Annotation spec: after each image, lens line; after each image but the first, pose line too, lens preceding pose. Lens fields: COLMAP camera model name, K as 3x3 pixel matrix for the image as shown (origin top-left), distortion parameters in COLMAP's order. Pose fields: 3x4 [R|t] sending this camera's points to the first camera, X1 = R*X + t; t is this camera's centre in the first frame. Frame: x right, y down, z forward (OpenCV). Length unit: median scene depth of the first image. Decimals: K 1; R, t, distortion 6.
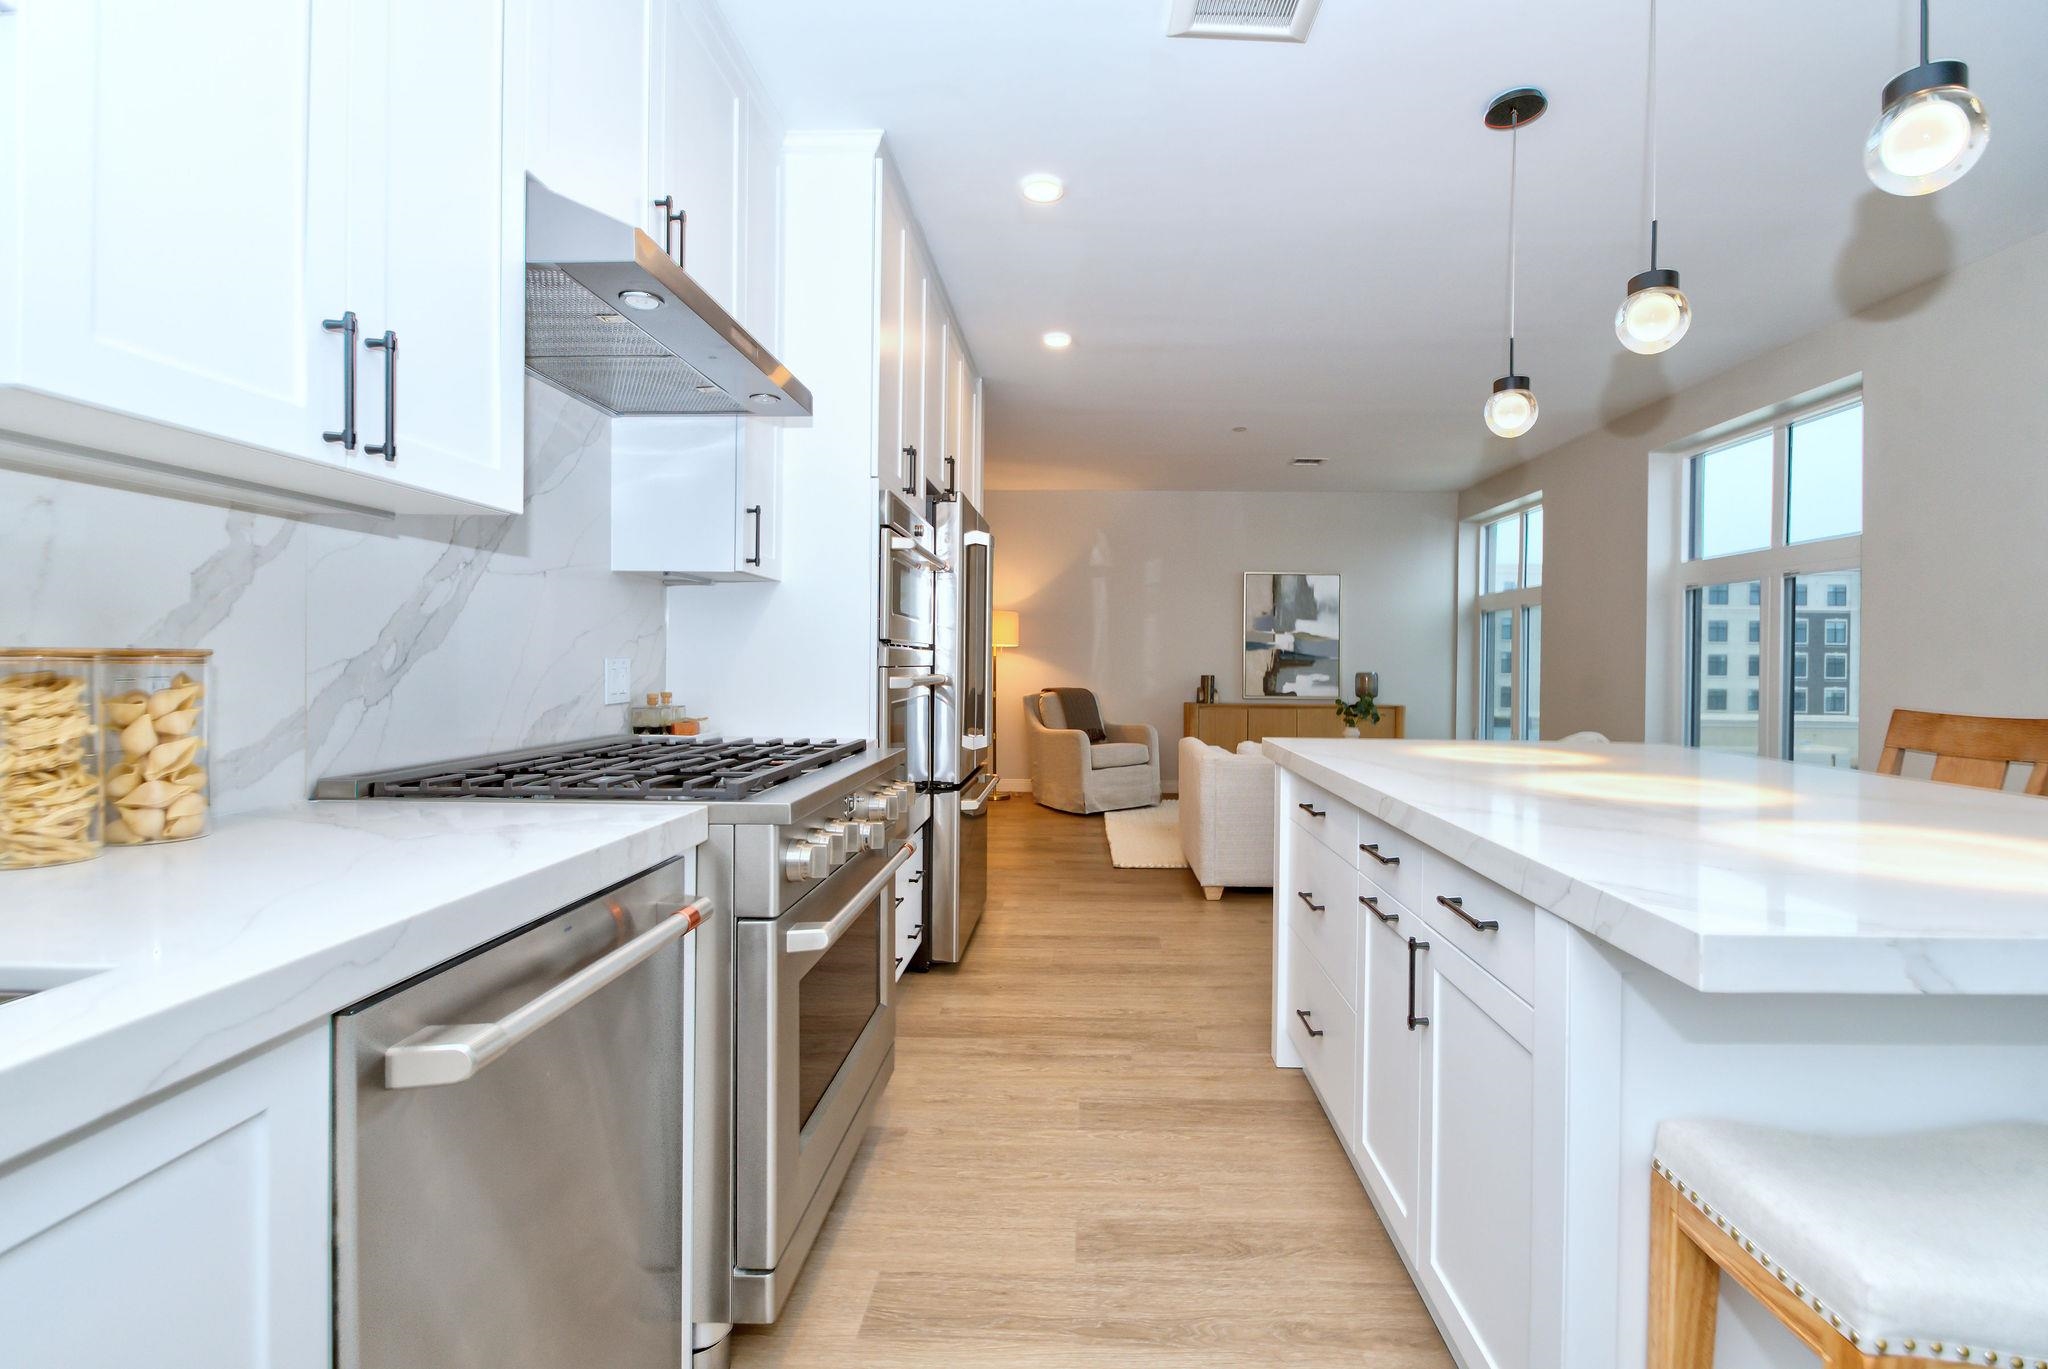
lens RADIAL K [[934.3, 0, 1072.6], [0, 934.3, 664.0], [0, 0, 1]] dist [-0.003479, -0.009156]
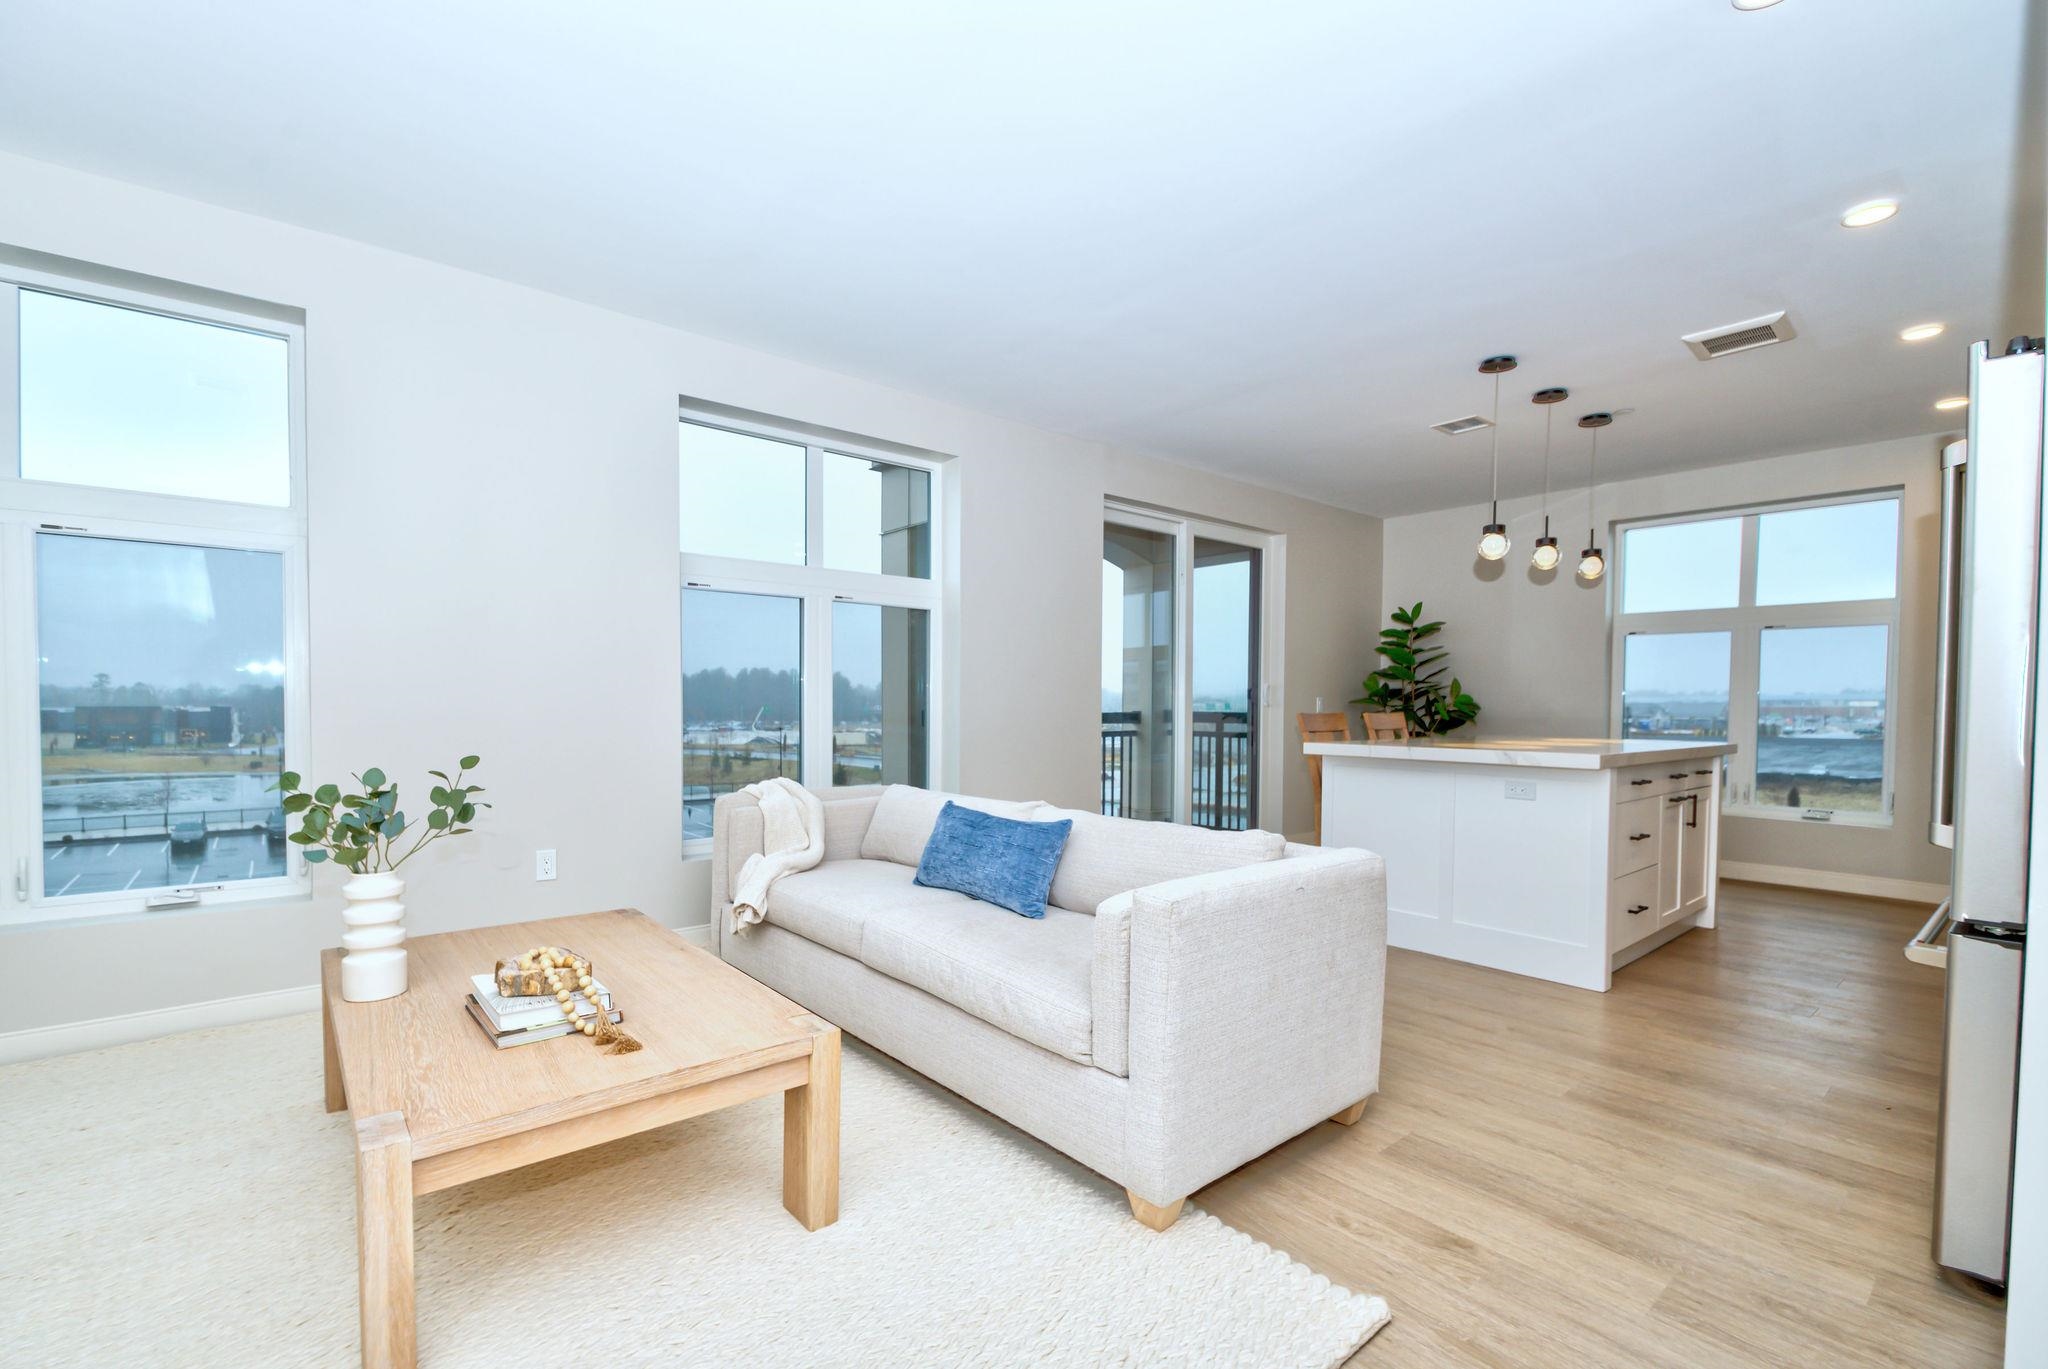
lens RADIAL K [[892.4, 0, 1001.9], [0, 892.4, 727.8], [0, 0, 1]] dist [-0.003663, -0.000570]
pose [[-0.648959, -0.035562, 0.759992, -0.143028], [-0.011214, 0.999246, 0.037182, 0.008426], [-0.760741, 0.015607, -0.648868, 2.006170]]
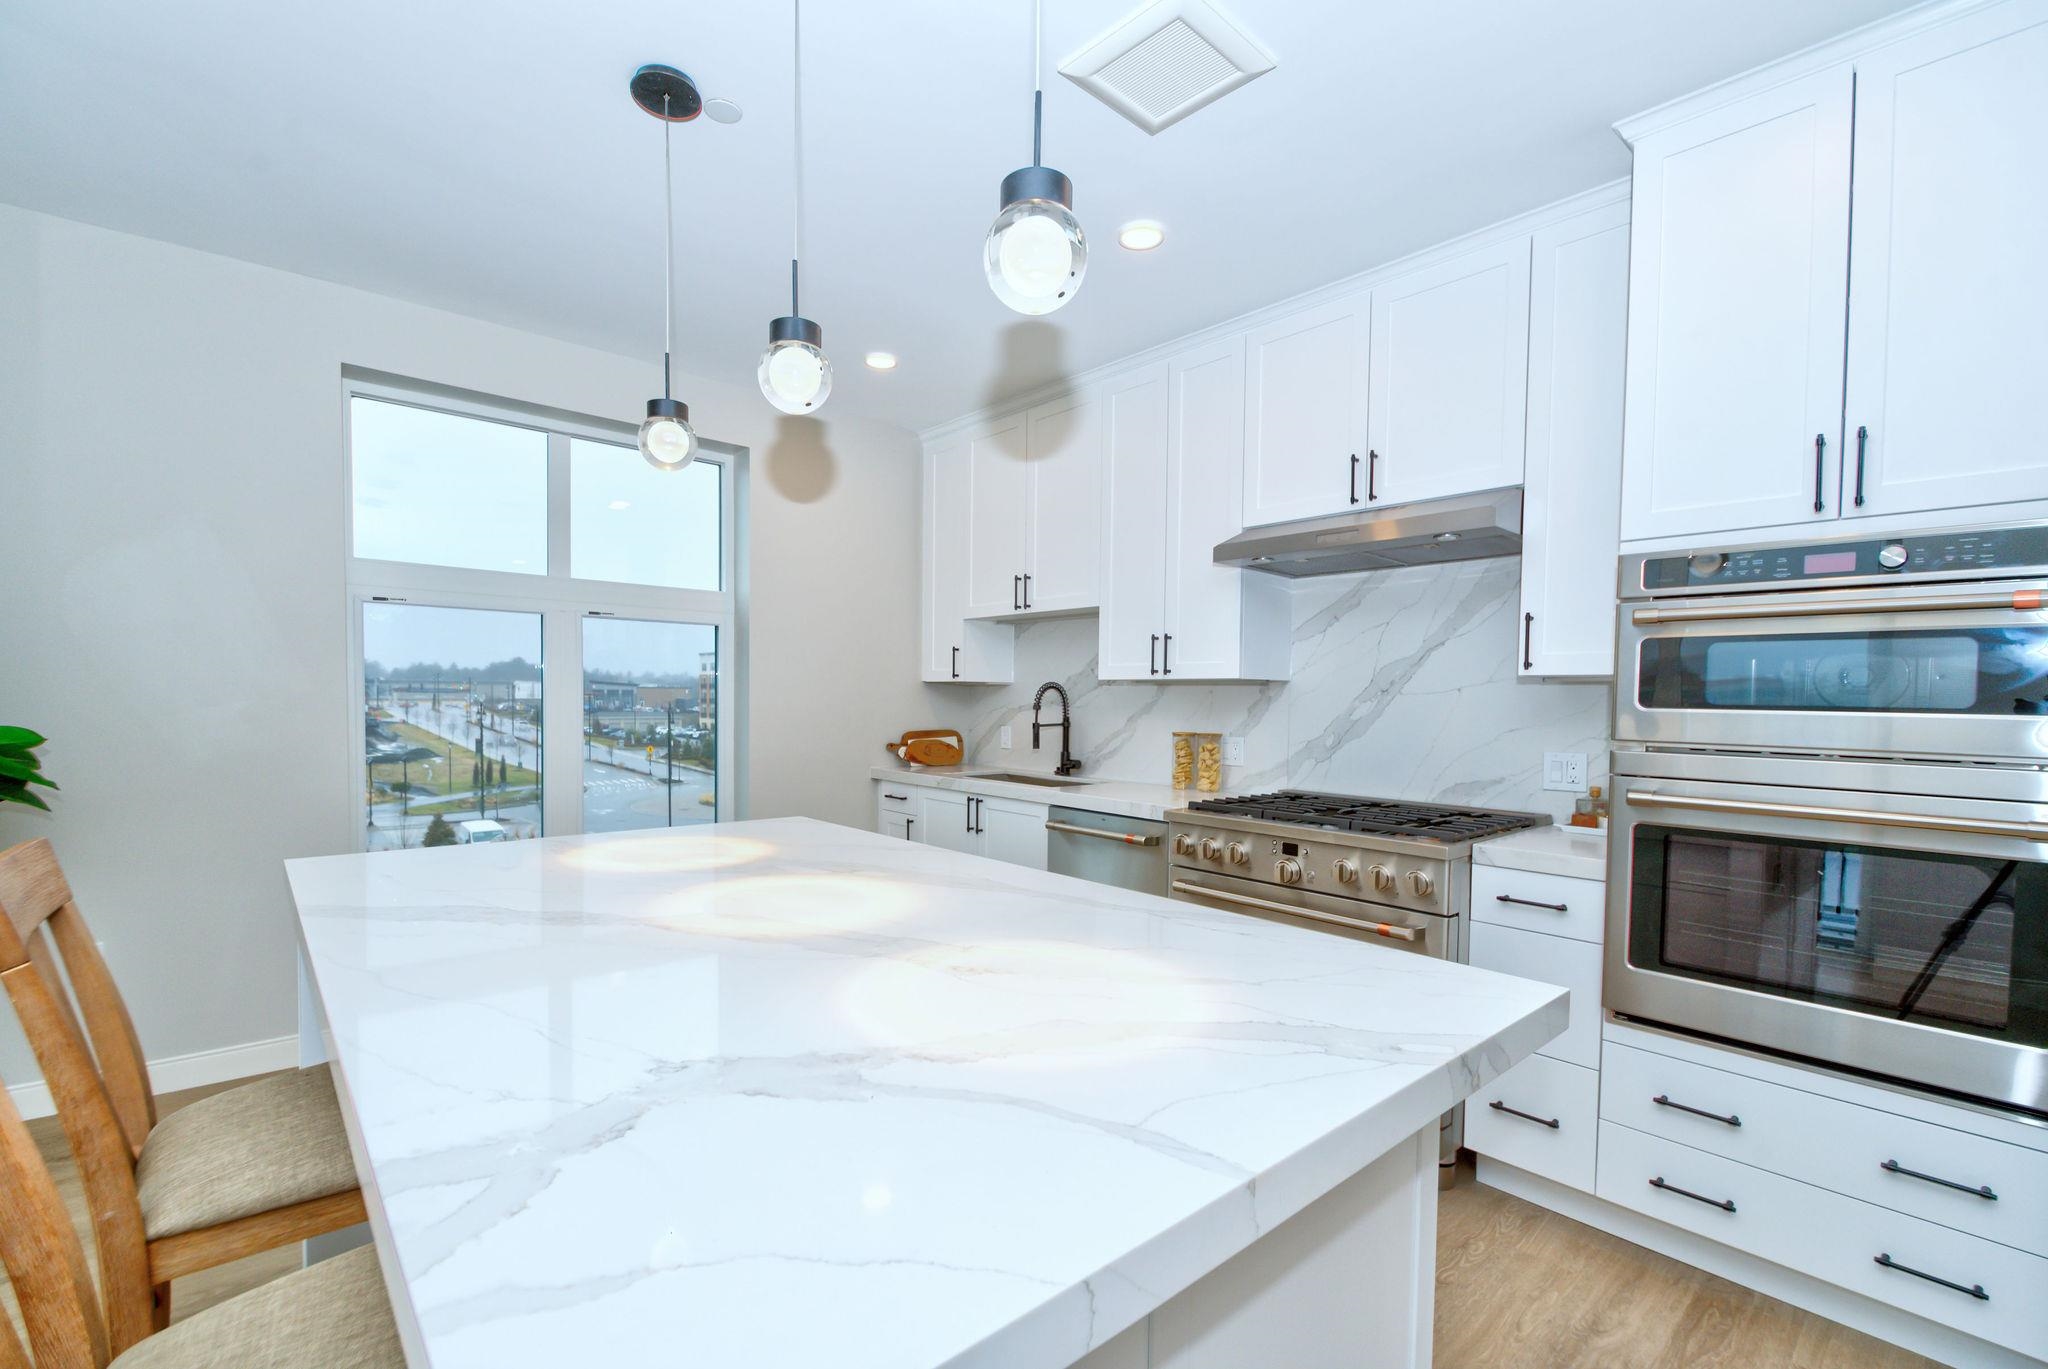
lens RADIAL K [[892.4, 0, 1001.9], [0, 892.4, 727.8], [0, 0, 1]] dist [-0.003663, -0.000570]
pose [[-0.746861, 0.003624, -0.664970, 0.564787], [-0.022056, 0.999300, 0.030218, -0.039260], [0.664614, 0.037235, -0.746258, 0.971398]]
